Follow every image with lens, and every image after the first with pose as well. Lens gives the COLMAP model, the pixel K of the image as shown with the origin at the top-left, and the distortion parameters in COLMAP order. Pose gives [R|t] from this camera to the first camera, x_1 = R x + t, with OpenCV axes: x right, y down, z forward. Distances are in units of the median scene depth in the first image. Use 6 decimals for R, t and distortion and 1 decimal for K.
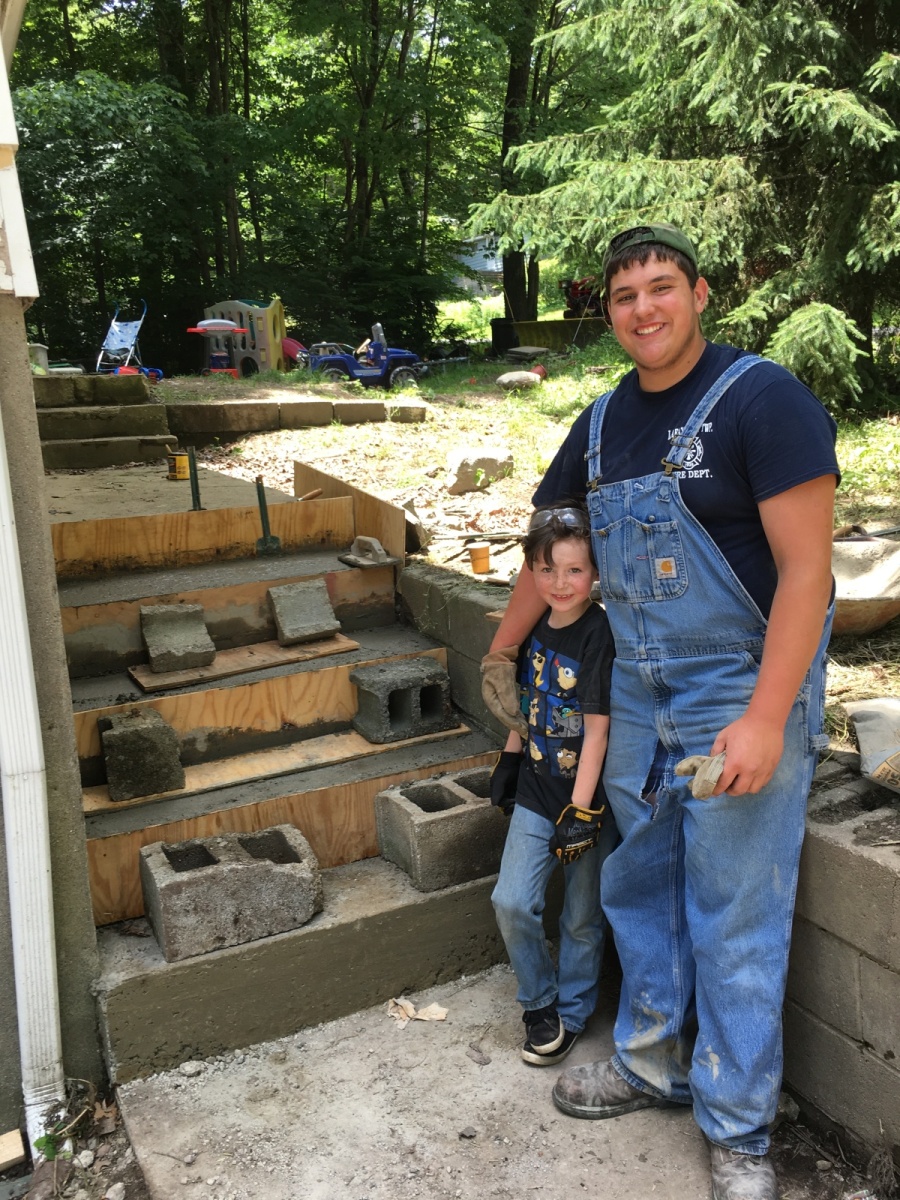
lens RADIAL K [[1016.7, 0, 483.9], [0, 1016.7, 598.3], [0, 0, 1]] dist [0.089241, -0.120827]
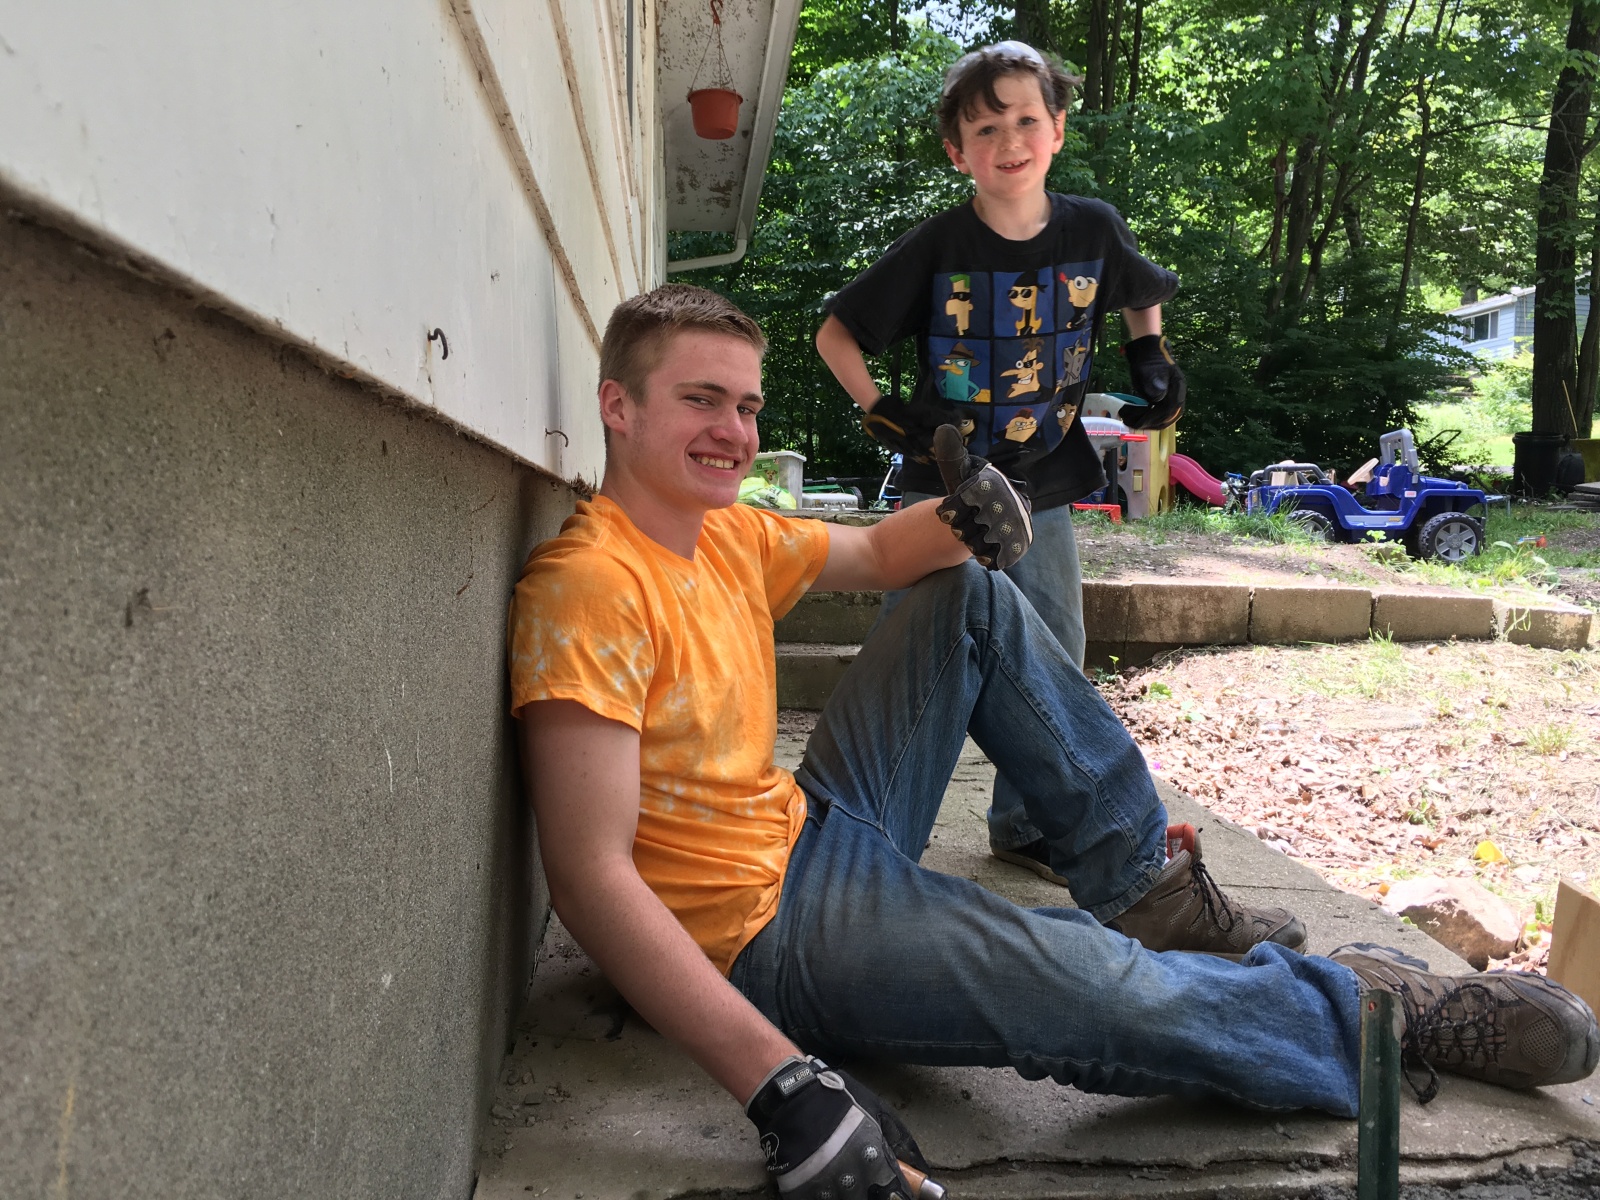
lens RADIAL K [[1355.6, 0, 793.1], [0, 1355.6, 574.2], [0, 0, 1]] dist [0.089241, -0.120827]
pose [[0.917256, 0.066662, -0.392681, -0.139704], [-0.129243, 0.982363, -0.135130, -0.082710], [0.376747, 0.174700, 0.909693, 0.346606]]
